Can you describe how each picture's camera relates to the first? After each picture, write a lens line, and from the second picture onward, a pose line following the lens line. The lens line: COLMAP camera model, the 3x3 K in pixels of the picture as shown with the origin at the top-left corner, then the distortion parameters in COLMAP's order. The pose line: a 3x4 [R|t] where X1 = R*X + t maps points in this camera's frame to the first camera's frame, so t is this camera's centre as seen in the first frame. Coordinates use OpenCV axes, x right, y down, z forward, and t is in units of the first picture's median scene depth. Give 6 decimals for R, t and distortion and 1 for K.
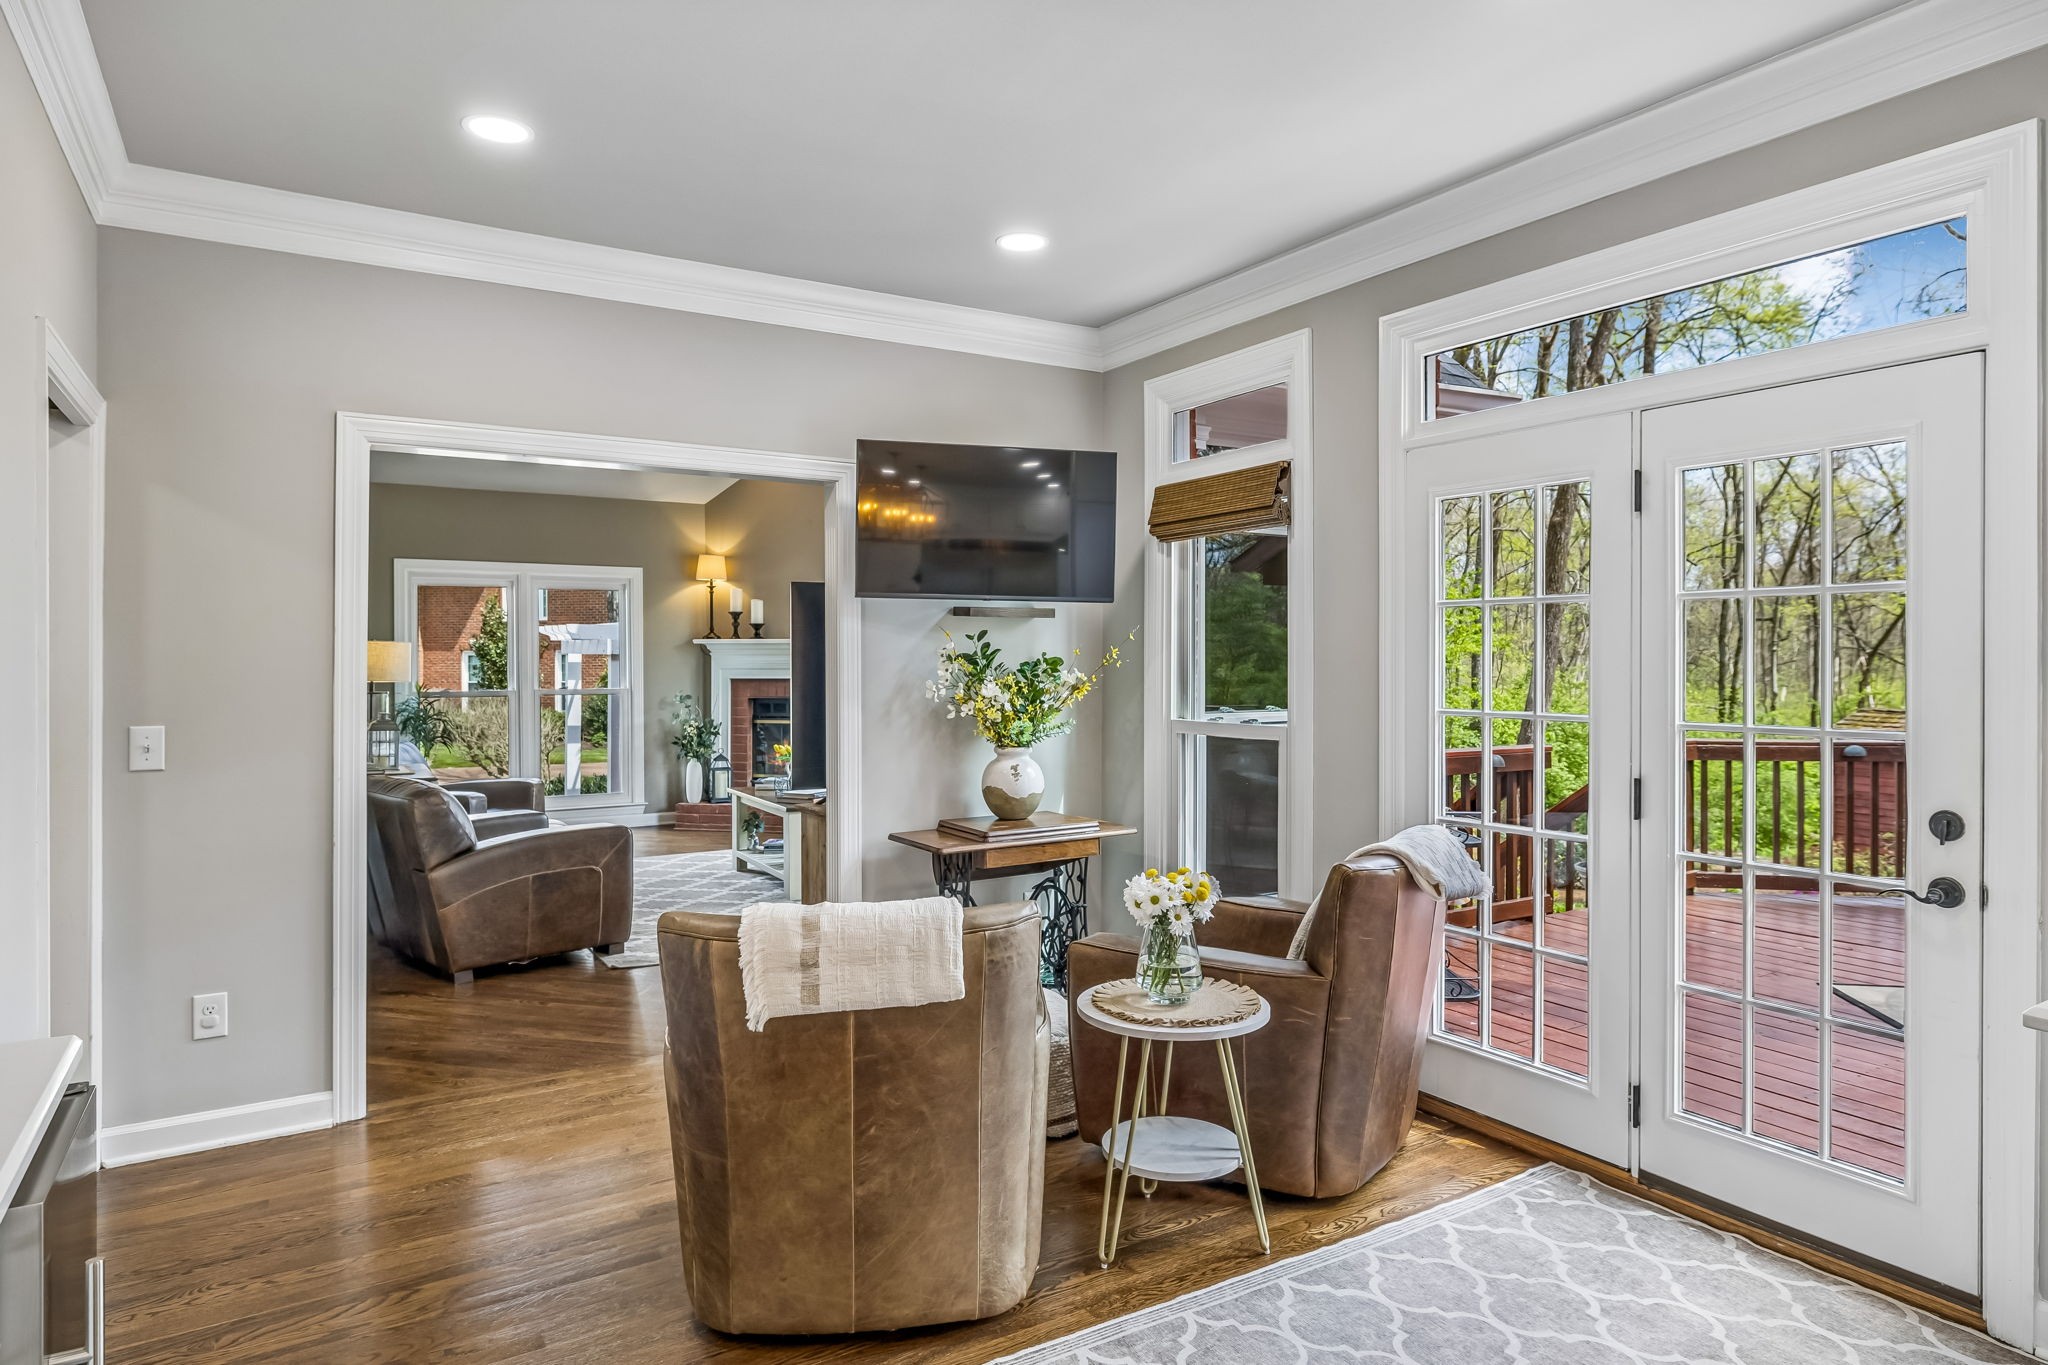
lens RADIAL K [[1101.5, 0, 1024.0], [0, 1101.5, 682.5], [0, 0, 1]] dist [-0.000593, 0.000023]
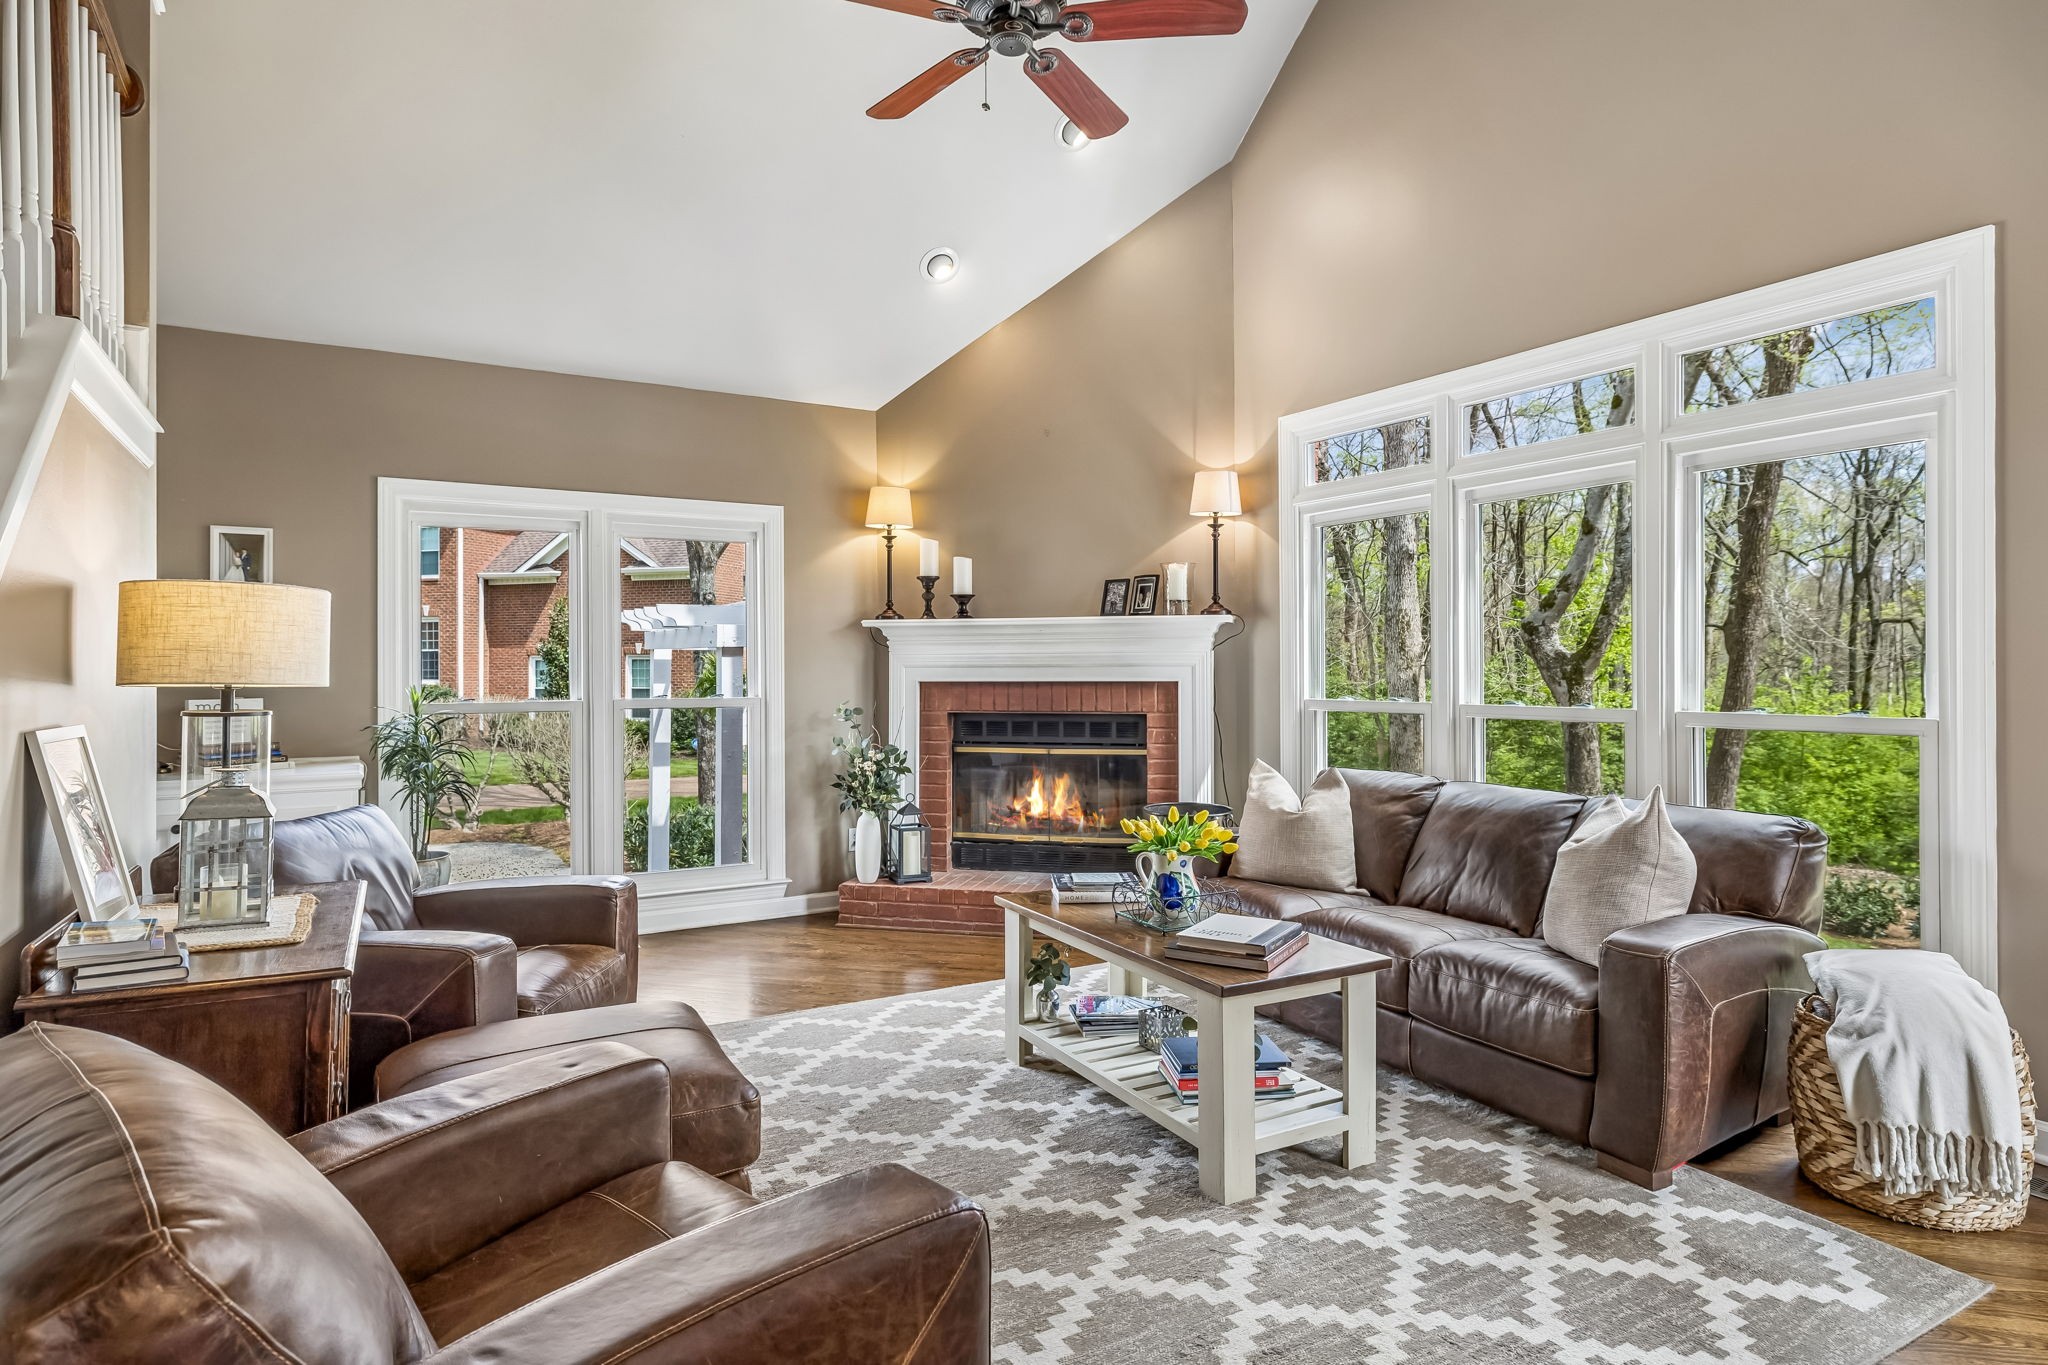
lens RADIAL K [[1004.0, 0, 1030.9], [0, 1004.0, 676.5], [0, 0, 1]] dist [-0.001885, -0.000083]
pose [[0.999891, -0.000870, -0.014732, -0.194199], [0.000691, 0.999926, -0.012125, 0.000455], [0.014741, 0.012113, 0.999818, 0.424031]]
